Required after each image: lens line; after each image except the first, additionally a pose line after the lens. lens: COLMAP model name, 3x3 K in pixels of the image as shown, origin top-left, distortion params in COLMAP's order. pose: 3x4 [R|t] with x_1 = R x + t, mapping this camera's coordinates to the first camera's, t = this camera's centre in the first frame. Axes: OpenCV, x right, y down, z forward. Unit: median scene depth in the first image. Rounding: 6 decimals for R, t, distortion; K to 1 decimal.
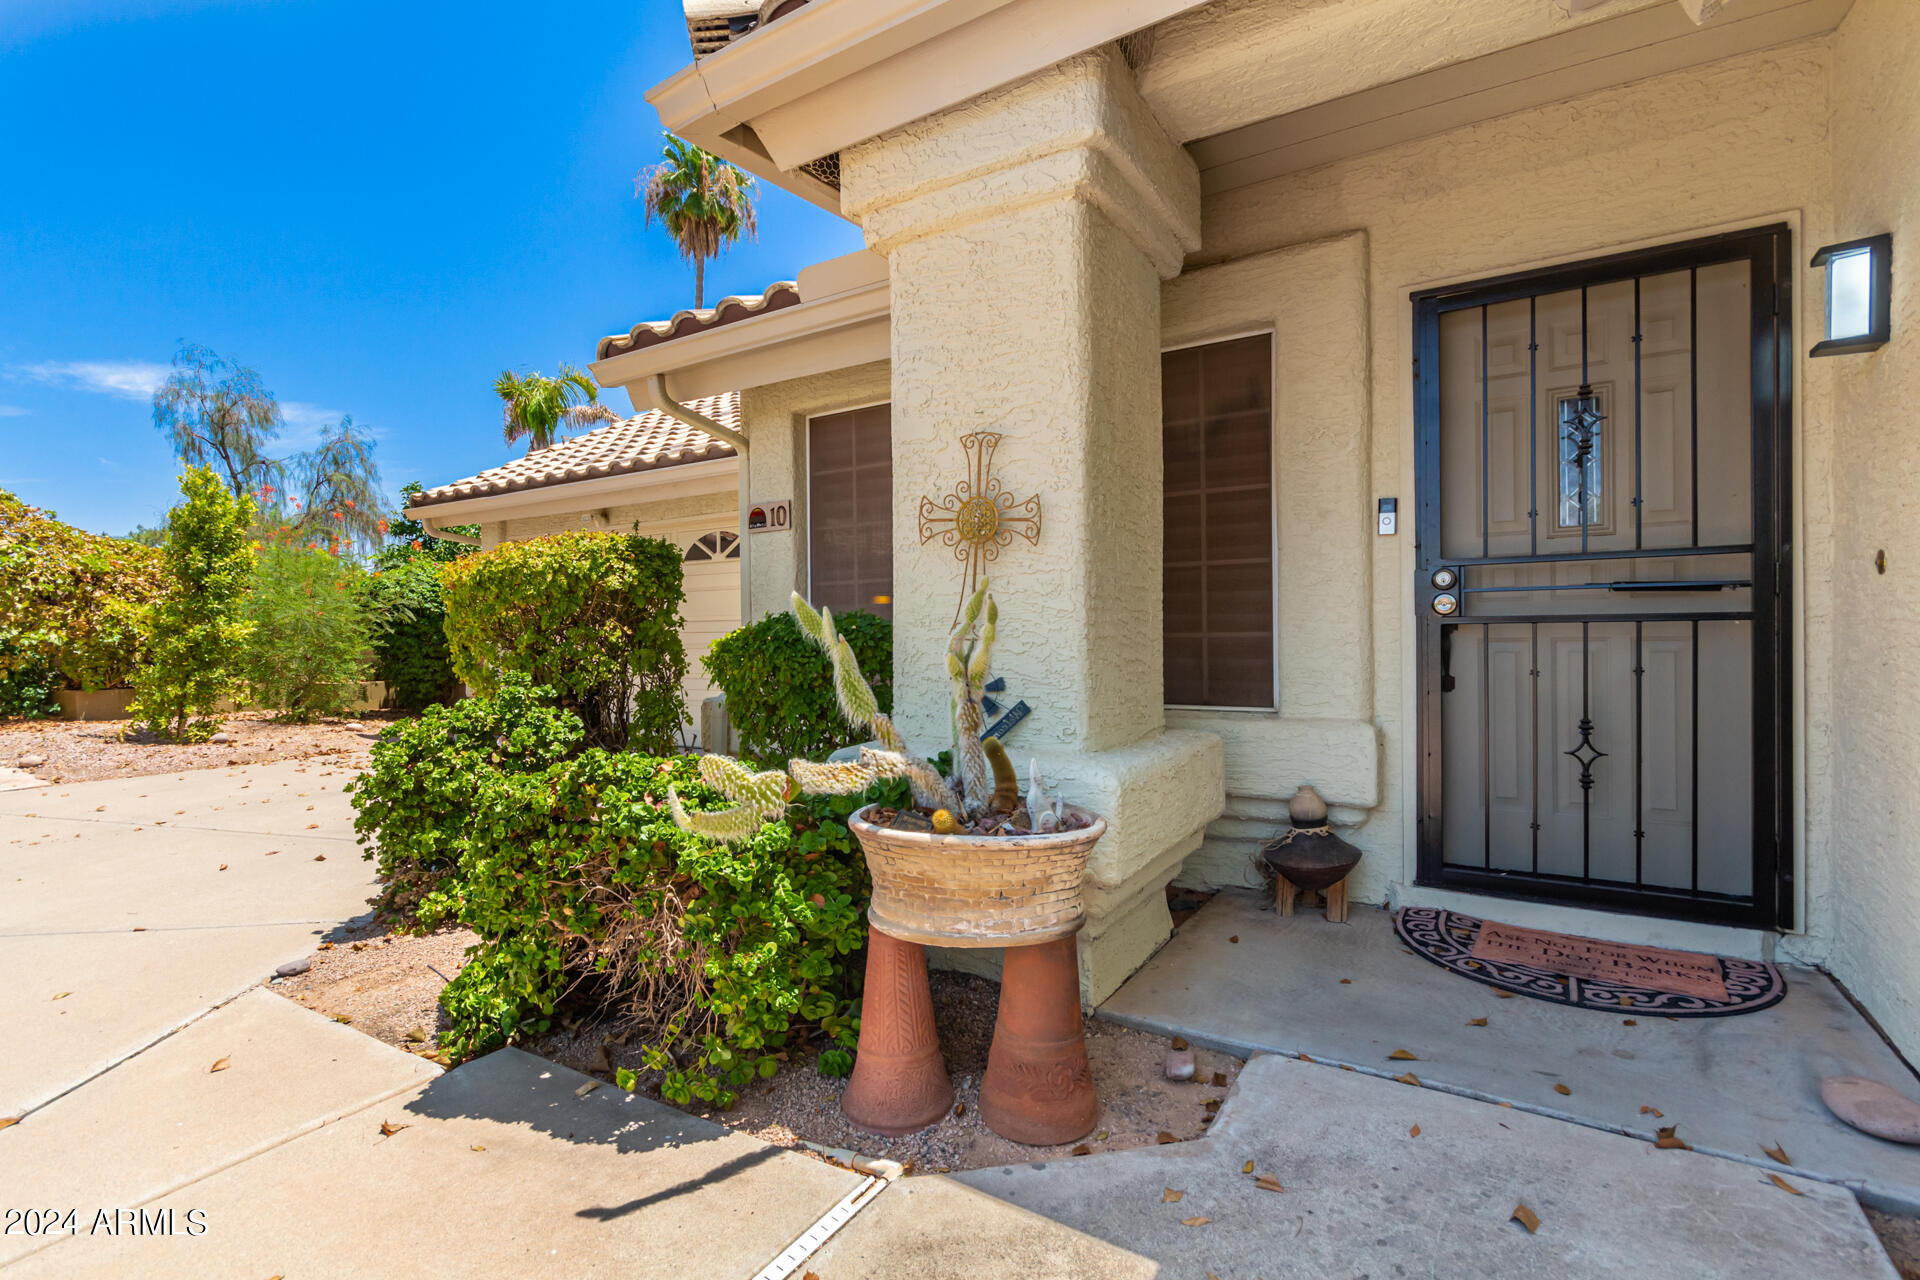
lens RADIAL K [[912.8, 0, 960.0], [0, 912.8, 638.0], [0, 0, 1]] dist [0.000371, 0.000480]
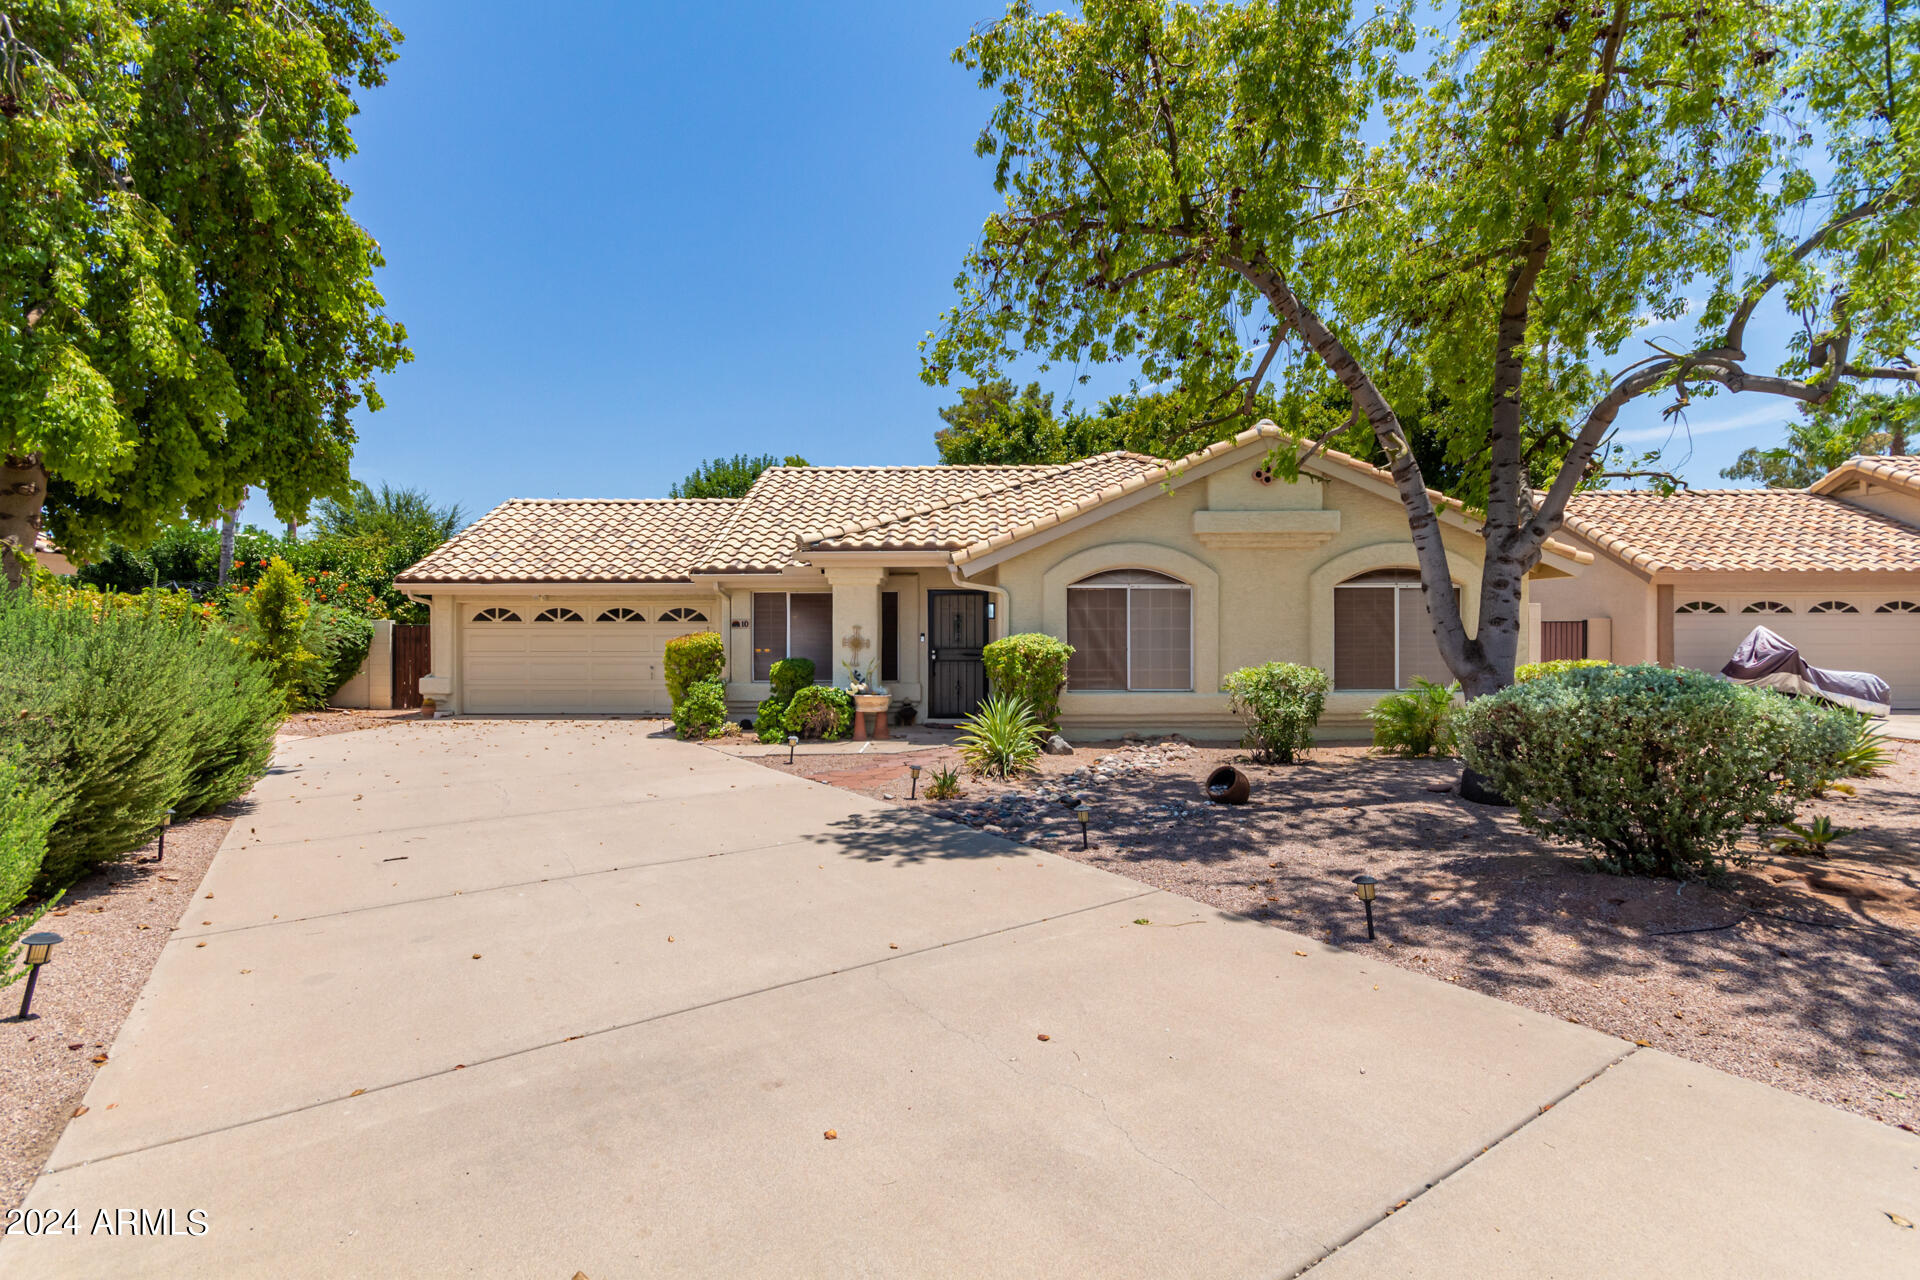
lens RADIAL K [[912.8, 0, 960.2], [0, 912.8, 645.1], [0, 0, 1]] dist [0.000371, 0.000480]
pose [[0.863518, 0.010558, 0.504207, -1.691104], [-0.008423, 0.999943, -0.006512, -0.070188], [-0.504247, 0.001376, 0.863558, -3.073323]]
